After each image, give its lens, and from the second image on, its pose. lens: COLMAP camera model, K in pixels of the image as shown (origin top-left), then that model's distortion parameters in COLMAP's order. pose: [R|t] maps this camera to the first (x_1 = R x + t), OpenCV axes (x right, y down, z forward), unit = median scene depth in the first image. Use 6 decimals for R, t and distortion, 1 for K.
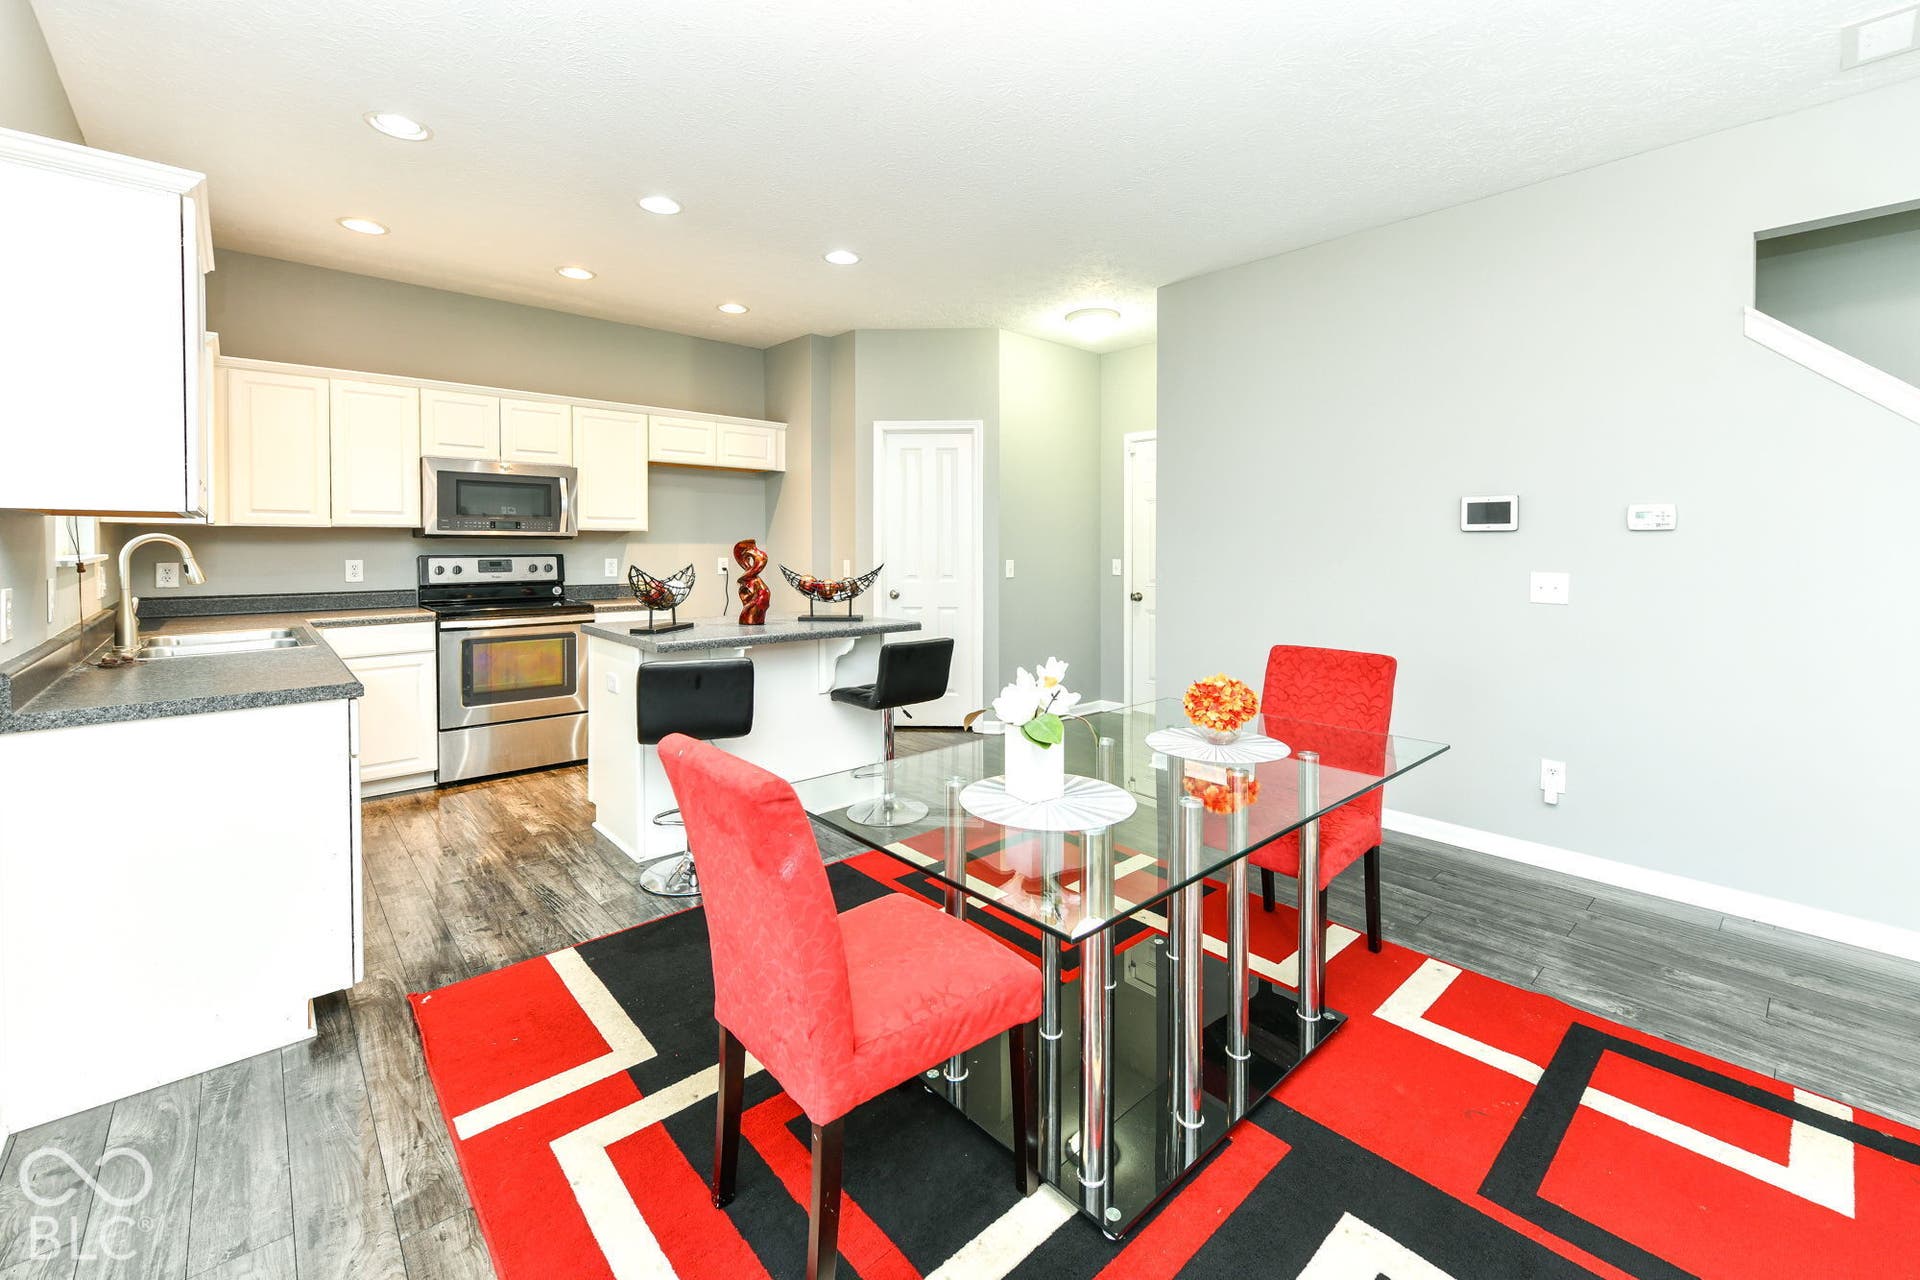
lens RADIAL K [[784.2, 0, 964.1], [0, 784.2, 553.4], [0, 0, 1]] dist [0.002734, 0.000120]
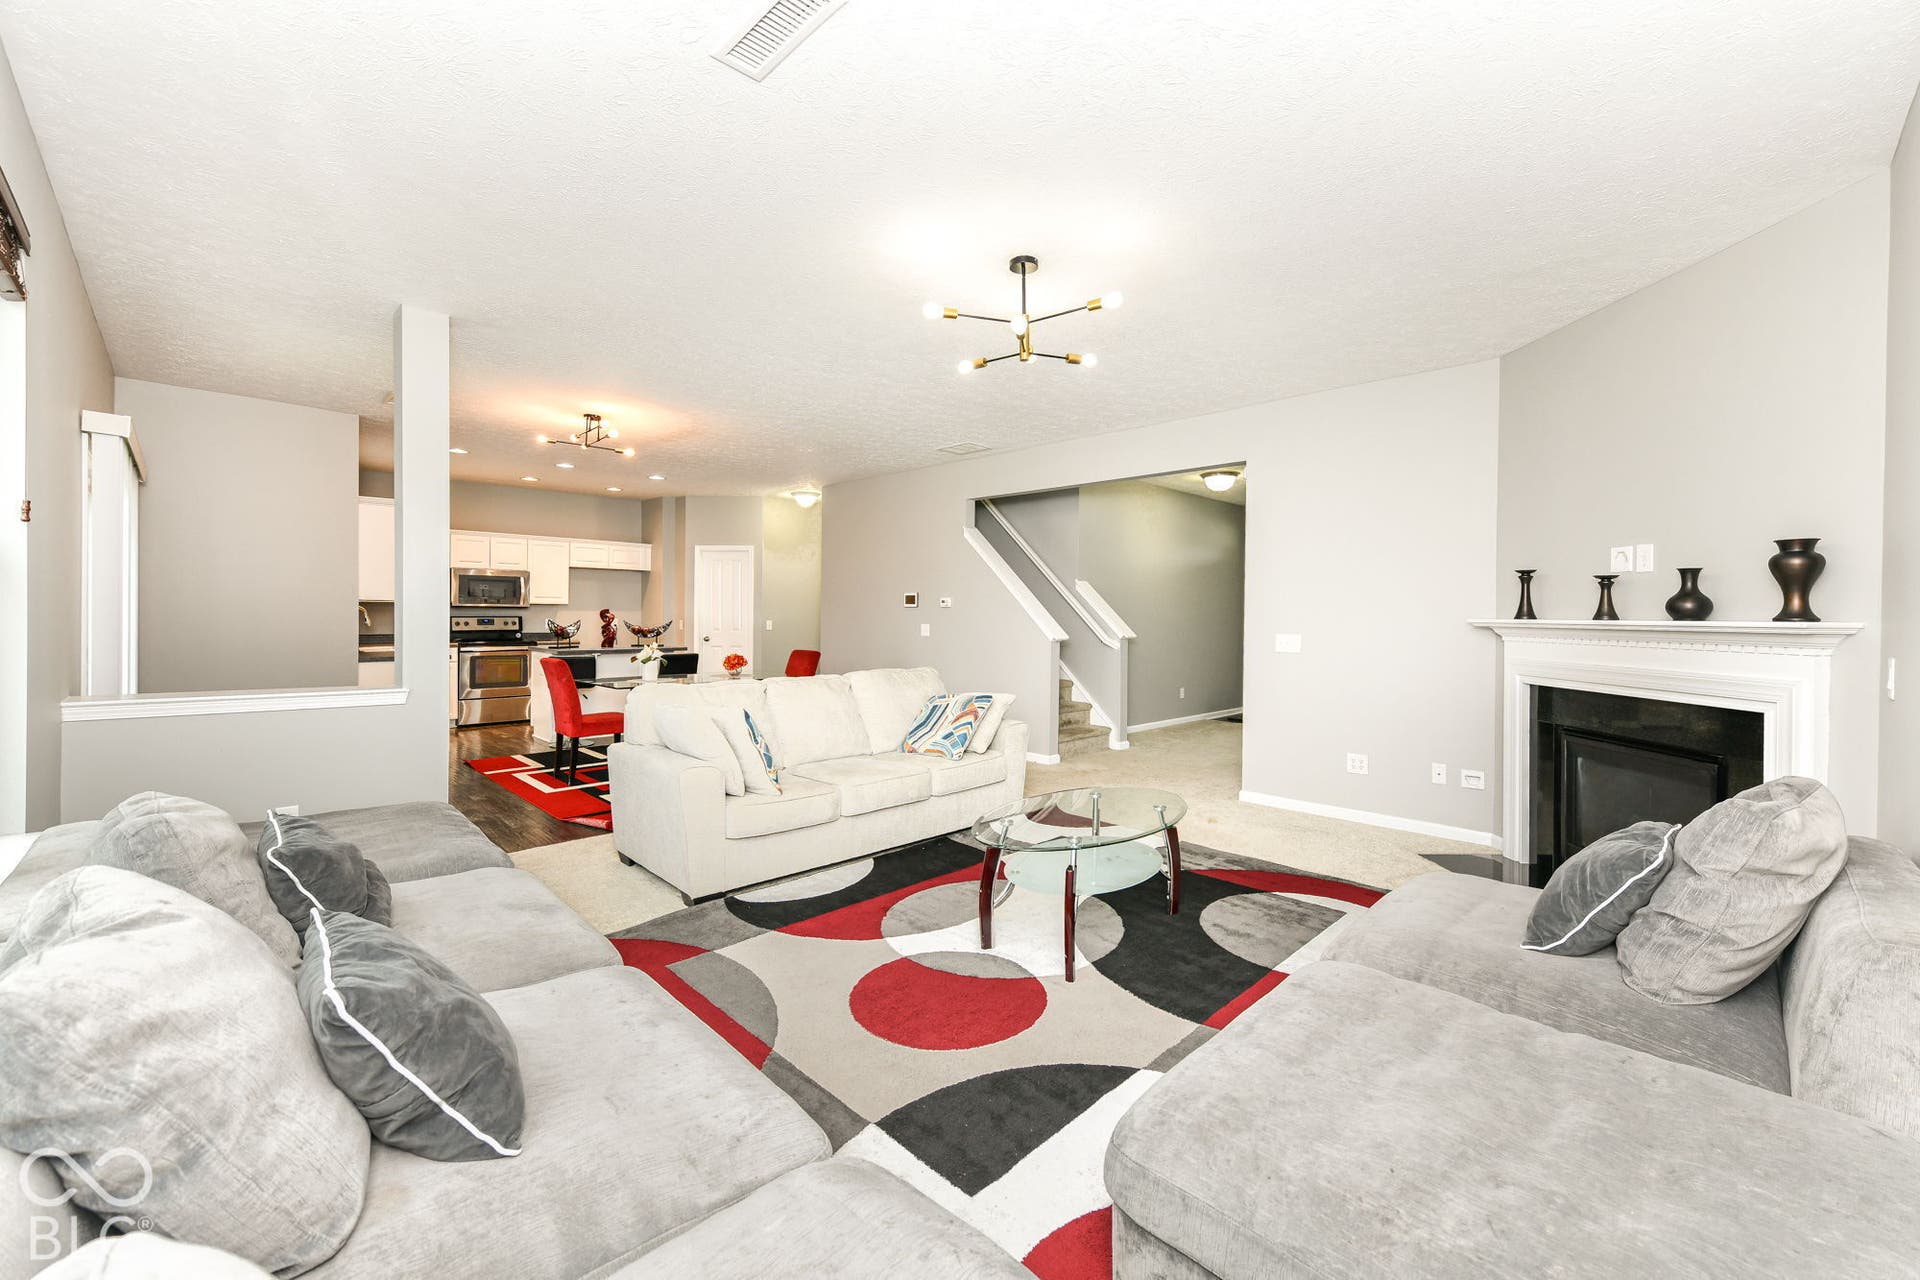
lens RADIAL K [[772.0, 0, 990.2], [0, 772.0, 616.5], [0, 0, 1]] dist [-0.000660, -0.000056]
pose [[0.997884, 0.003508, 0.064928, 0.556877], [-0.003127, 0.999977, -0.005961, 0.010448], [-0.064948, 0.005745, 0.997872, -1.047159]]
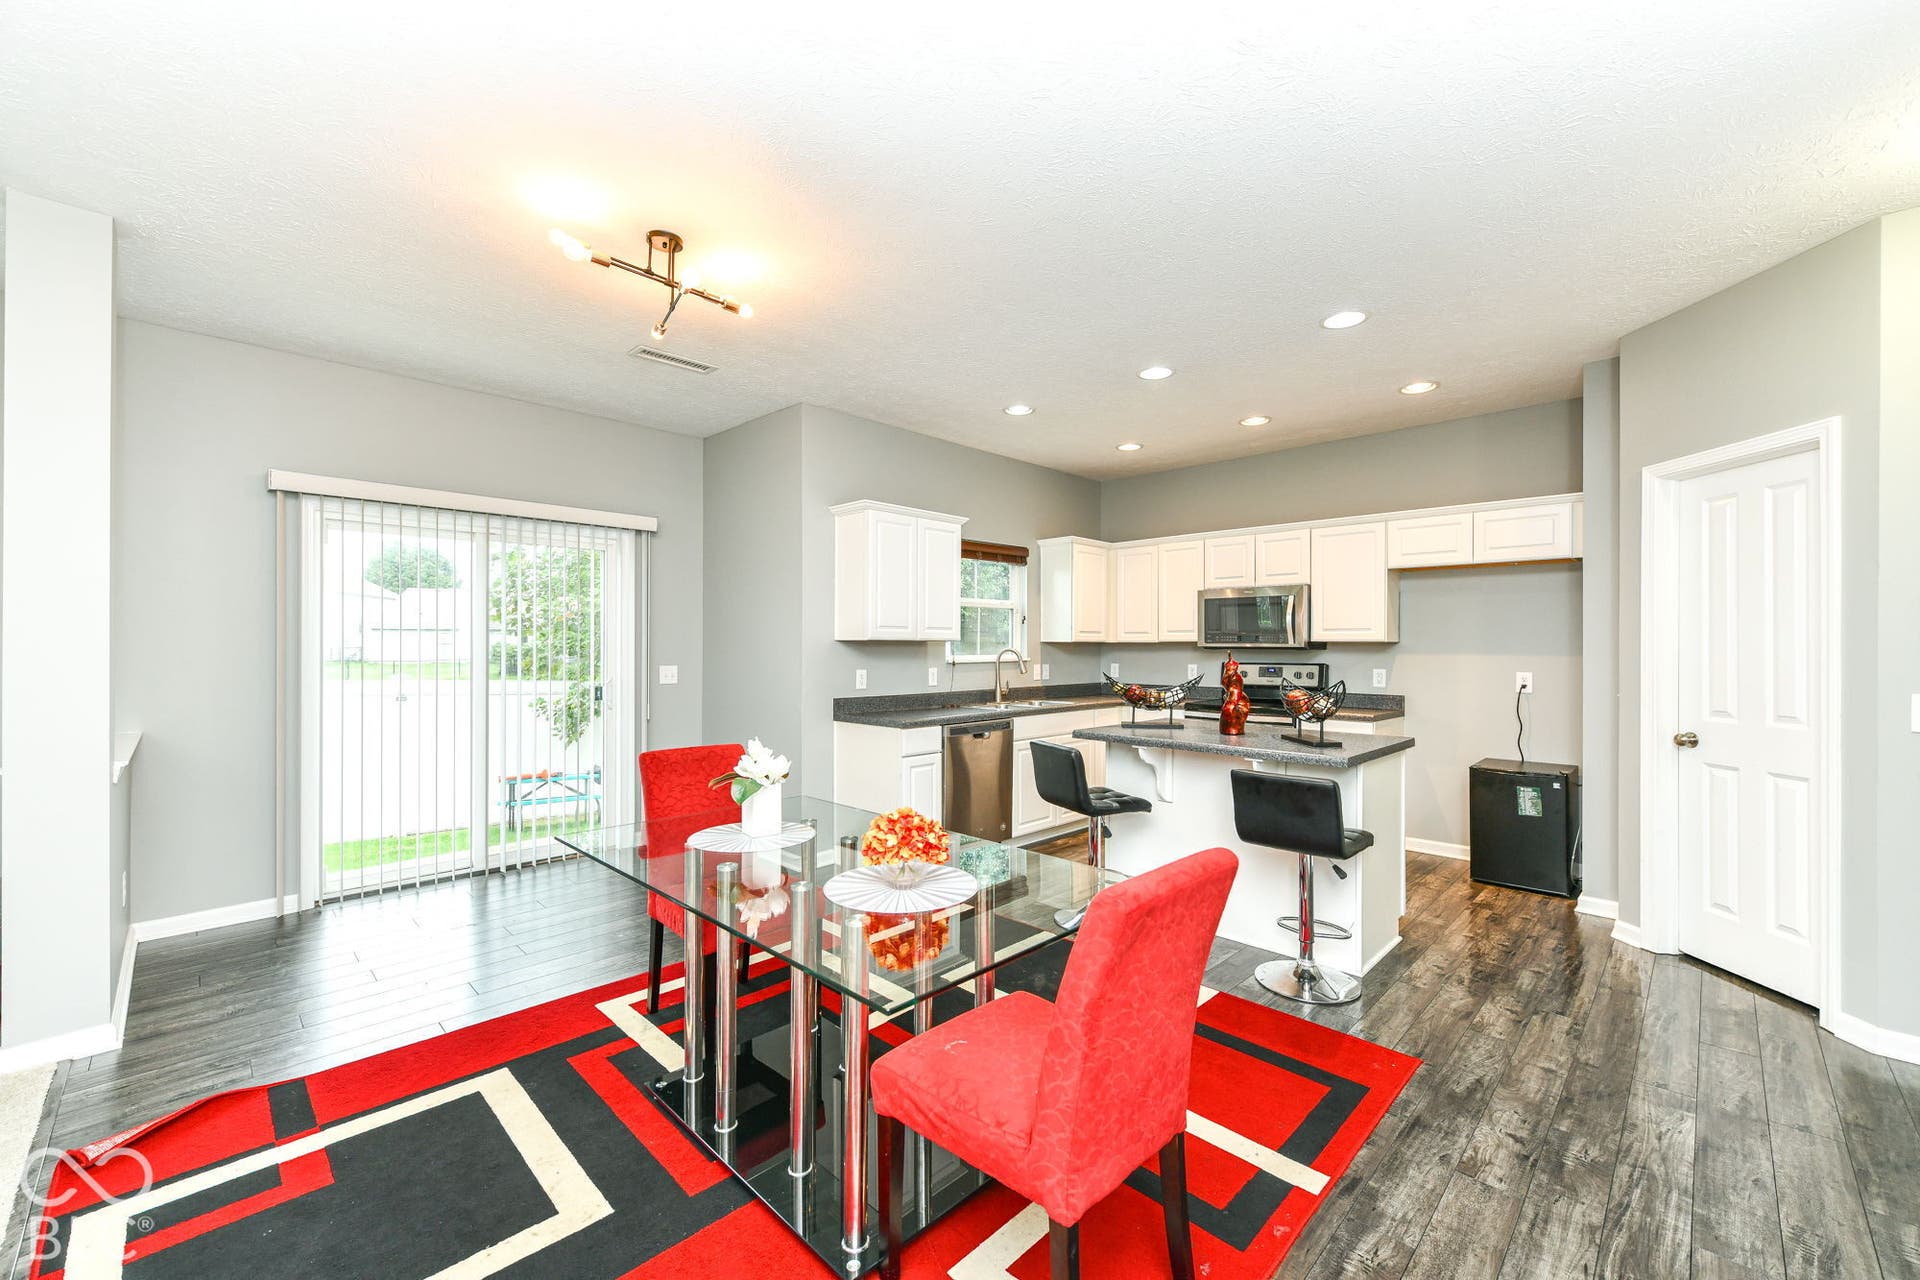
lens RADIAL K [[775.1, 0, 970.7], [0, 775.1, 656.7], [0, 0, 1]] dist [-0.001449, -0.000108]
pose [[0.053143, 0.010354, -0.998533, 0.600029], [-0.013922, 0.999857, 0.009627, -0.013132], [0.998490, 0.013390, 0.053279, 0.498344]]
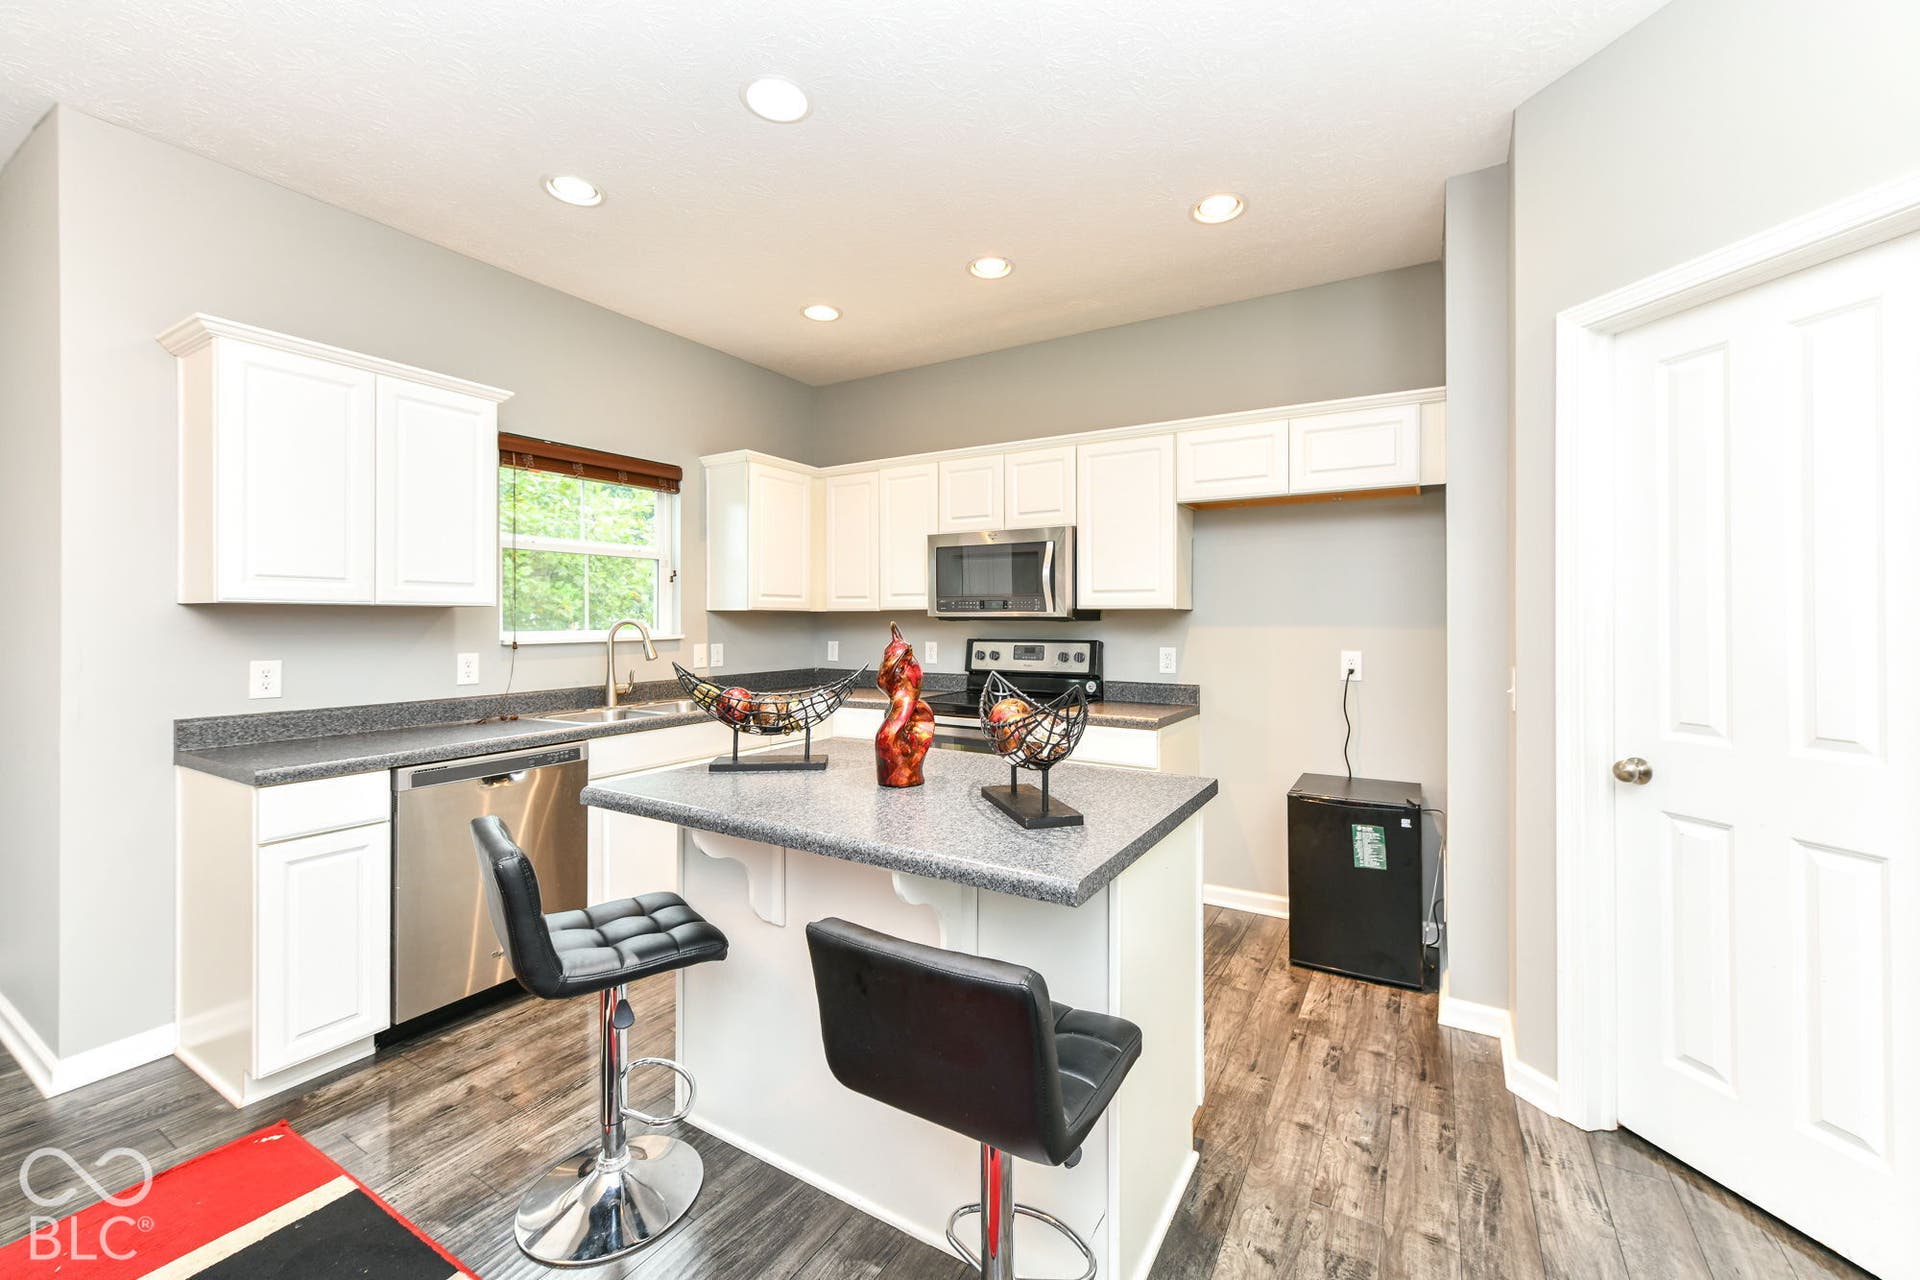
lens RADIAL K [[768.0, 0, 1003.6], [0, 768.0, 637.7], [0, 0, 1]] dist [0.001177, -0.000159]
pose [[0.308886, 0.019629, -0.950896, 0.196674], [-0.010434, 0.999797, 0.017249, -0.014969], [0.951042, 0.004593, 0.309028, 0.752327]]
